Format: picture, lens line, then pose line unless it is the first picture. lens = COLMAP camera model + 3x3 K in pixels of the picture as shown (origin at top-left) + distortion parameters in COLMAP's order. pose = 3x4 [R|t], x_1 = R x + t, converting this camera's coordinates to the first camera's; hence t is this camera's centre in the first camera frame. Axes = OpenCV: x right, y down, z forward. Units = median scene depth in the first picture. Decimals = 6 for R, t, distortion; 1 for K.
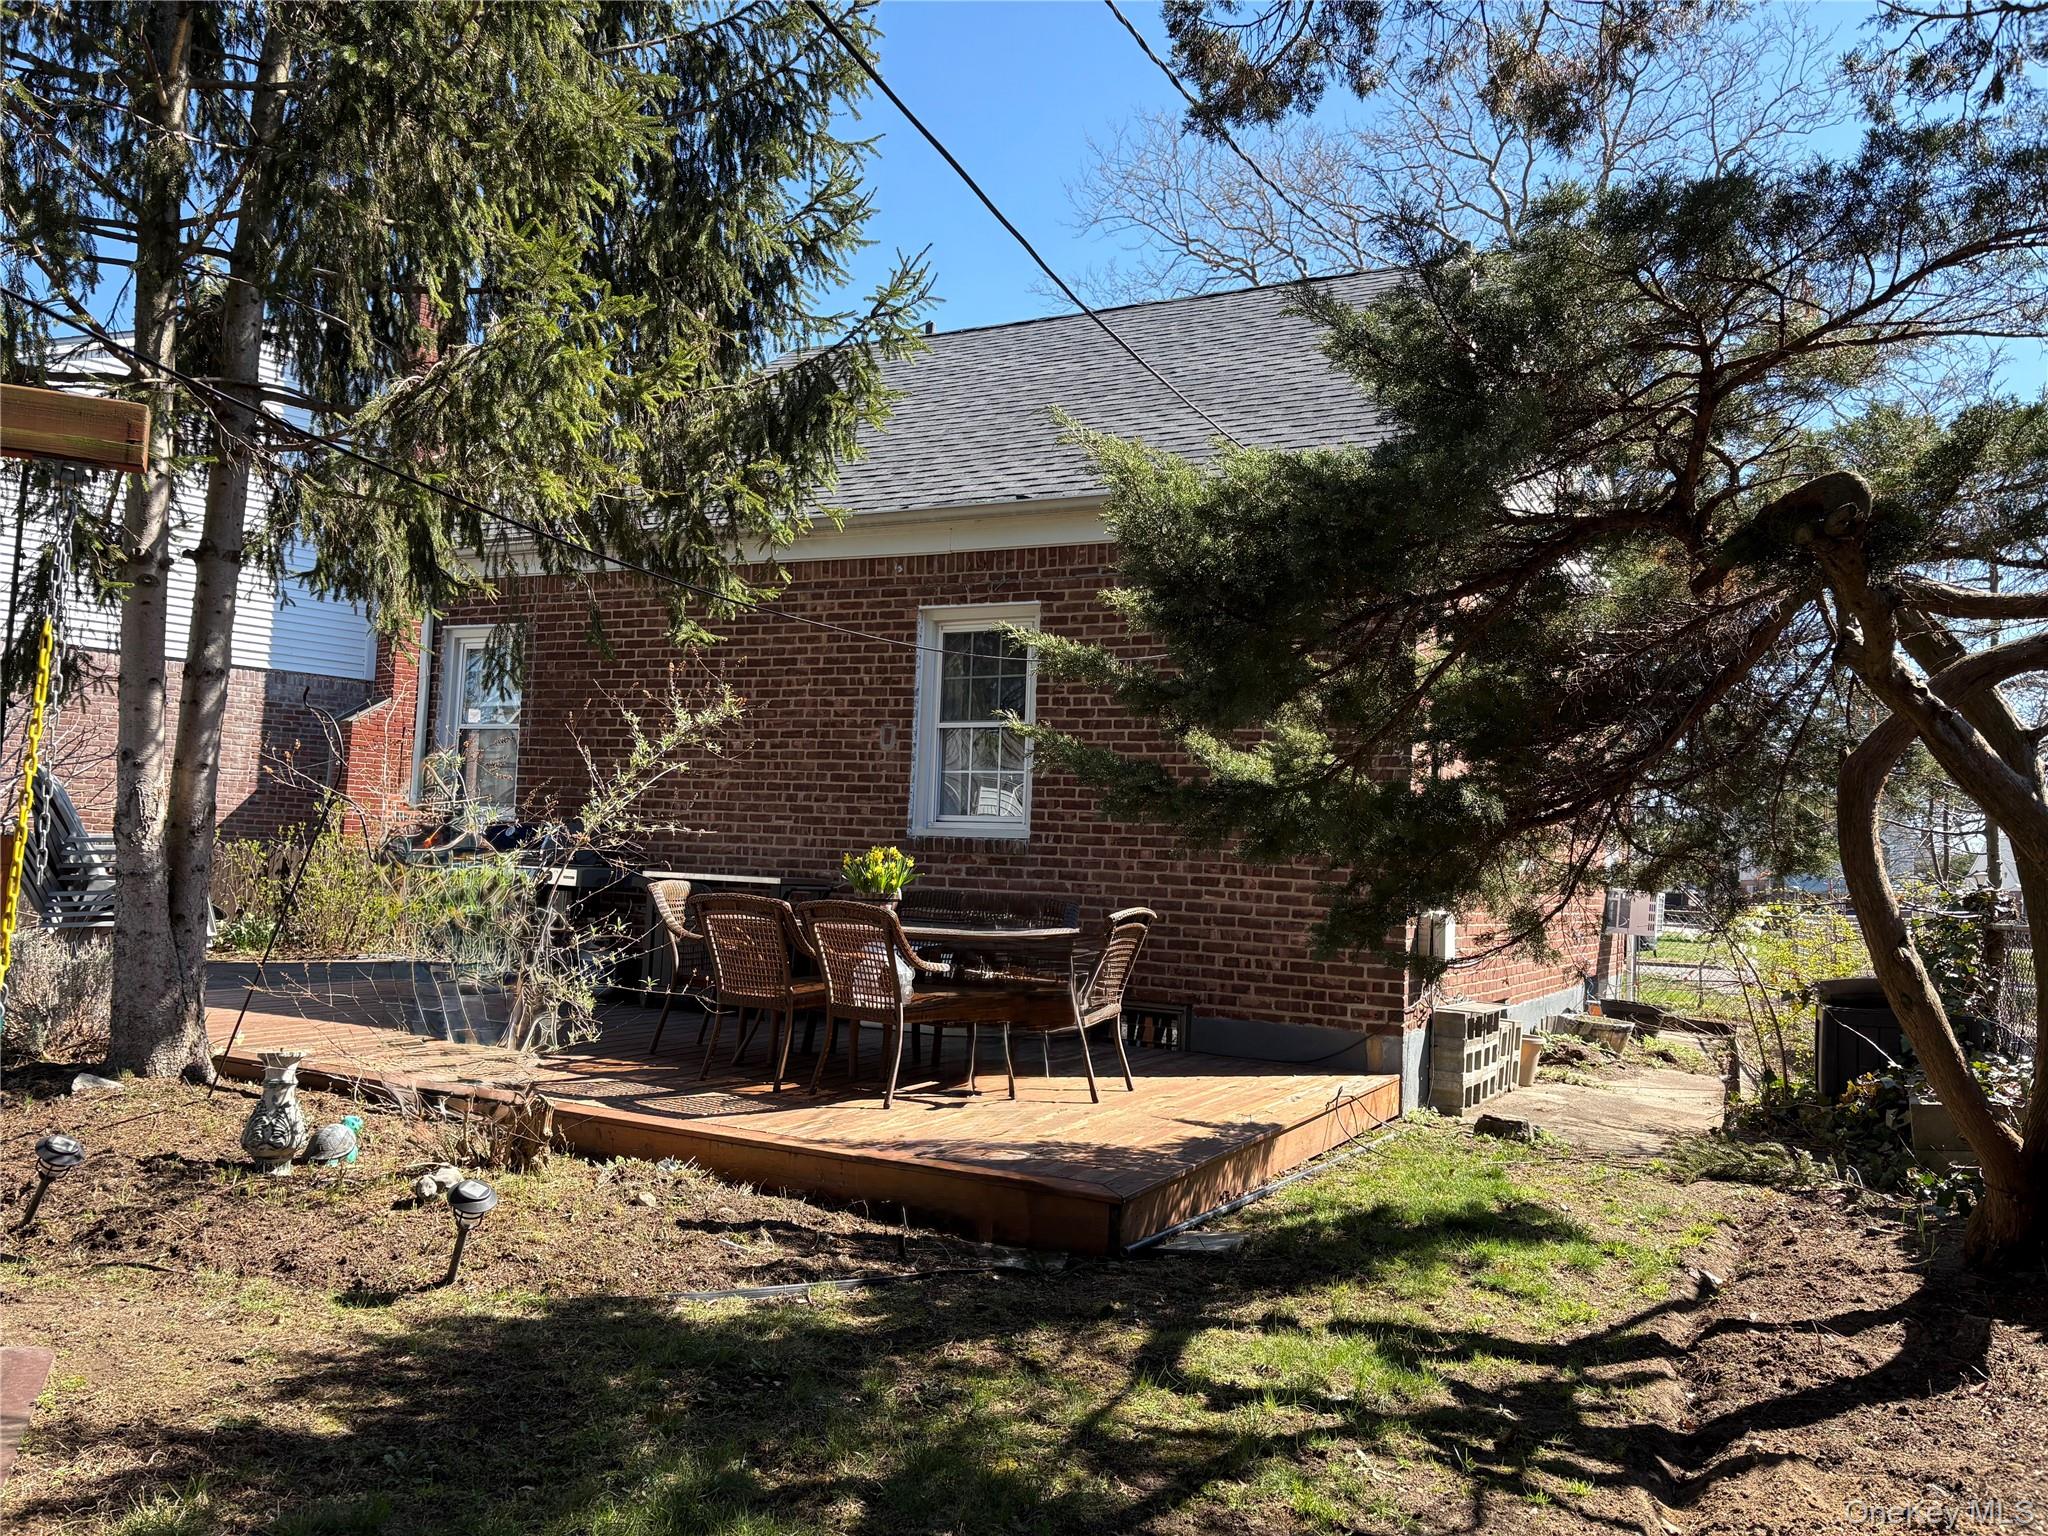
lens RADIAL K [[1578.4, 0, 1023.3], [0, 1578.4, 765.6], [0, 0, 1]] dist [0.091578, -0.042019]
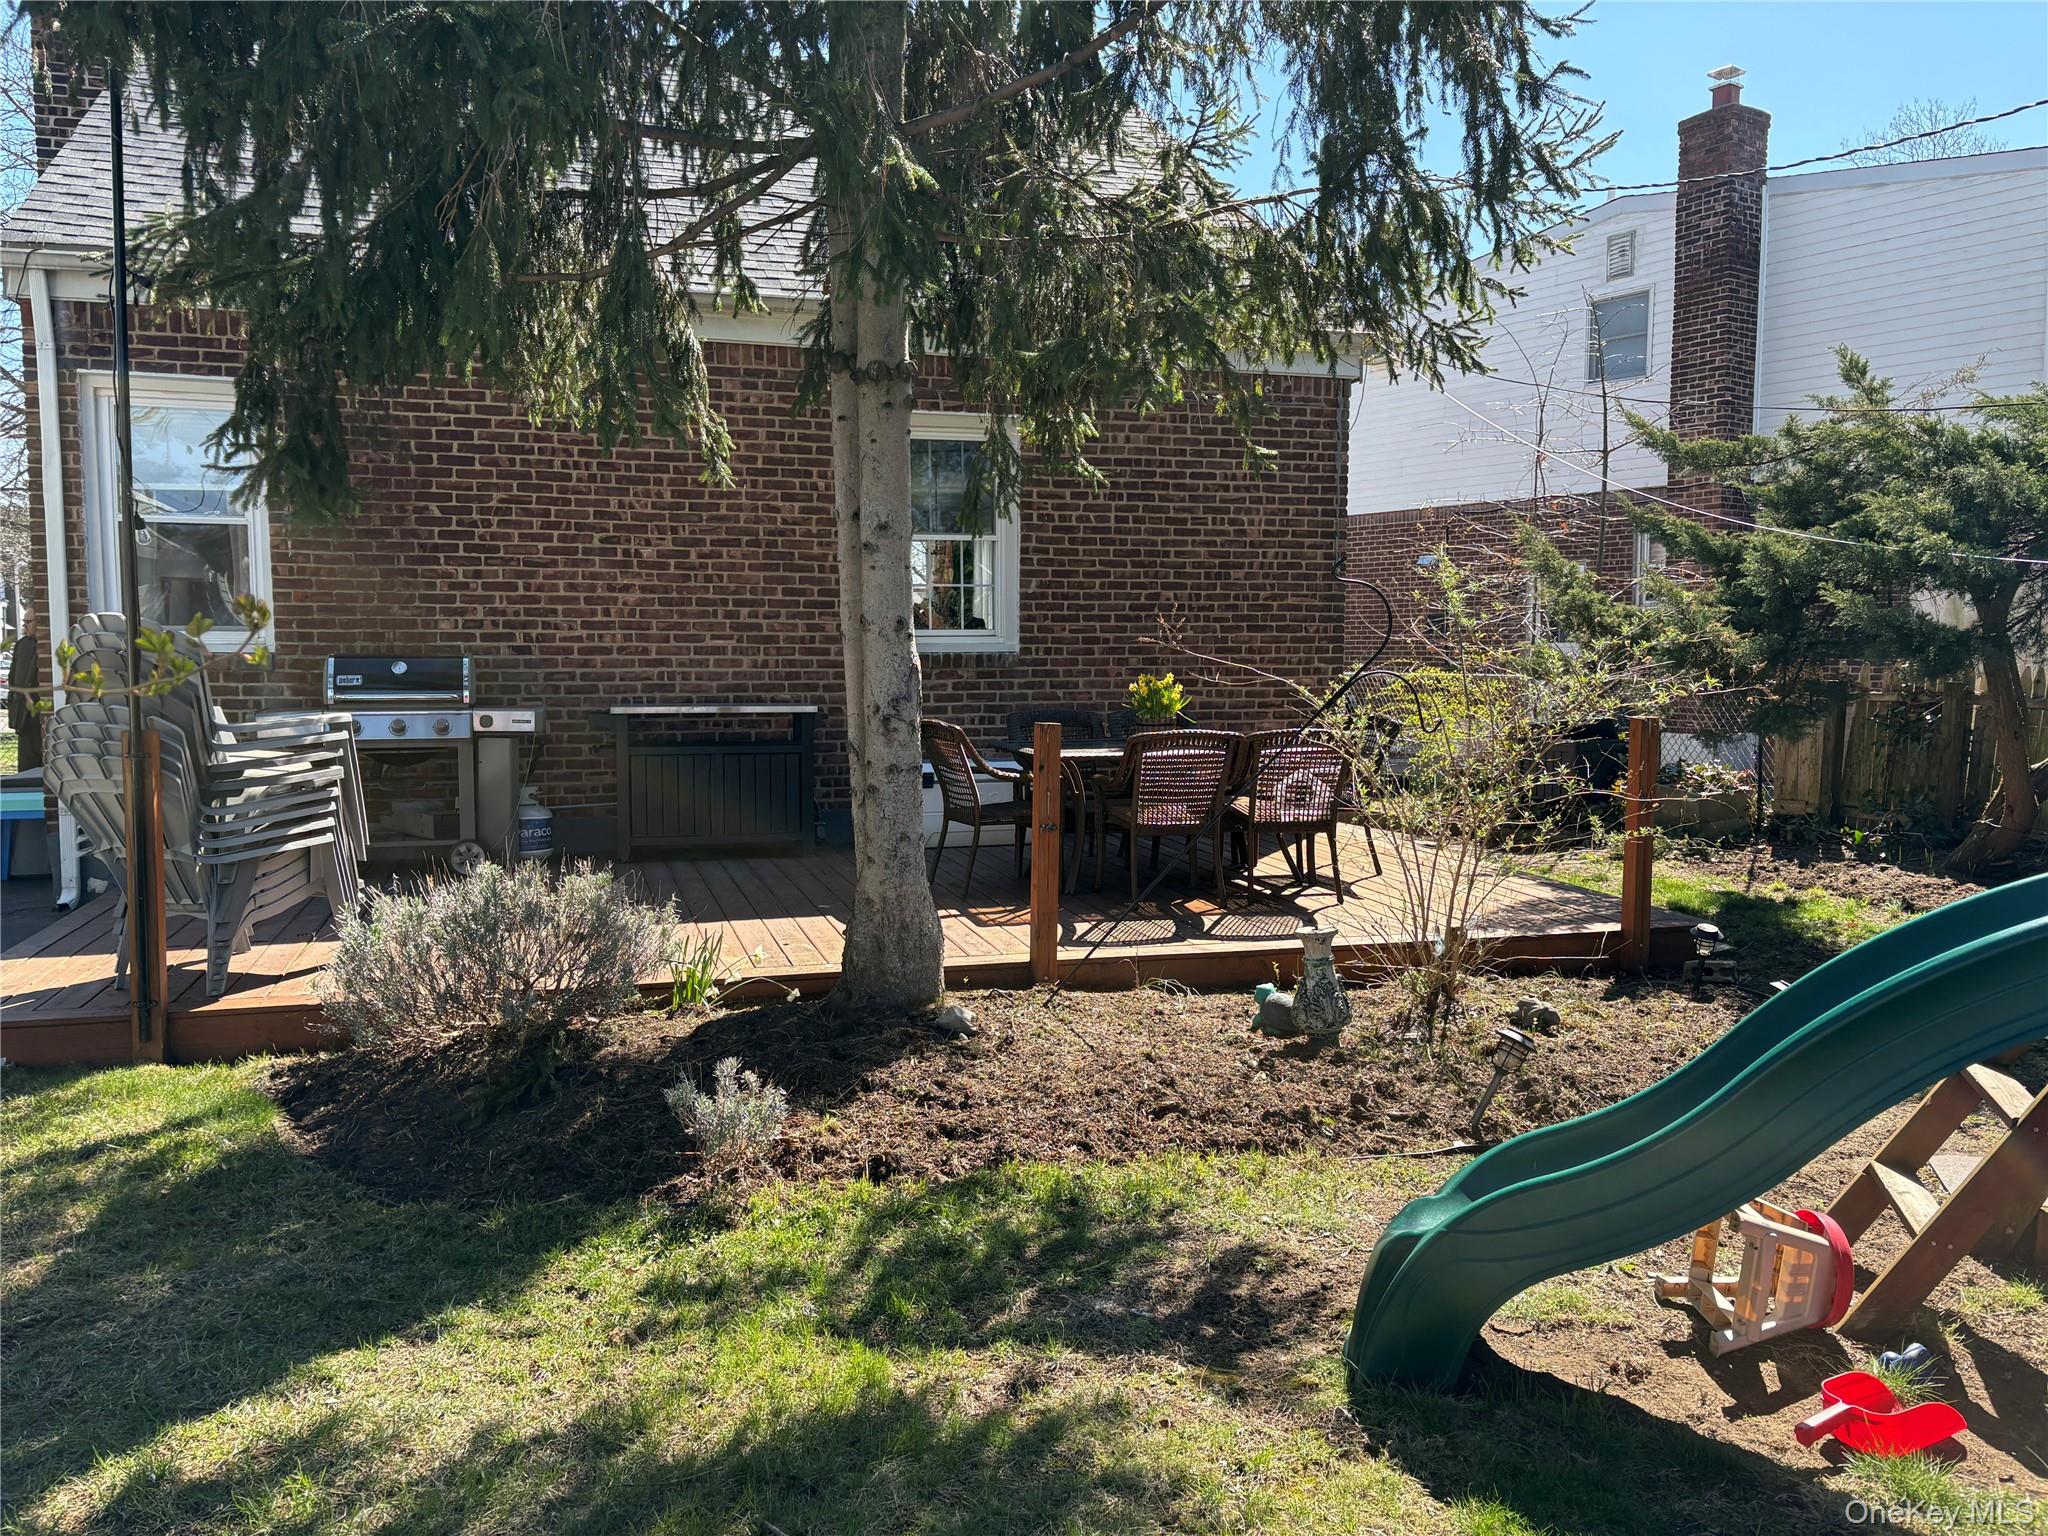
lens RADIAL K [[1578.4, 0, 1023.8], [0, 1578.4, 768.2], [0, 0, 1]] dist [0.091578, -0.042019]
pose [[0.678292, -0.095075, 0.728615, -0.754407], [-0.011938, 0.990037, 0.140300, -0.023276], [-0.734695, -0.103863, 0.670400, 0.296636]]
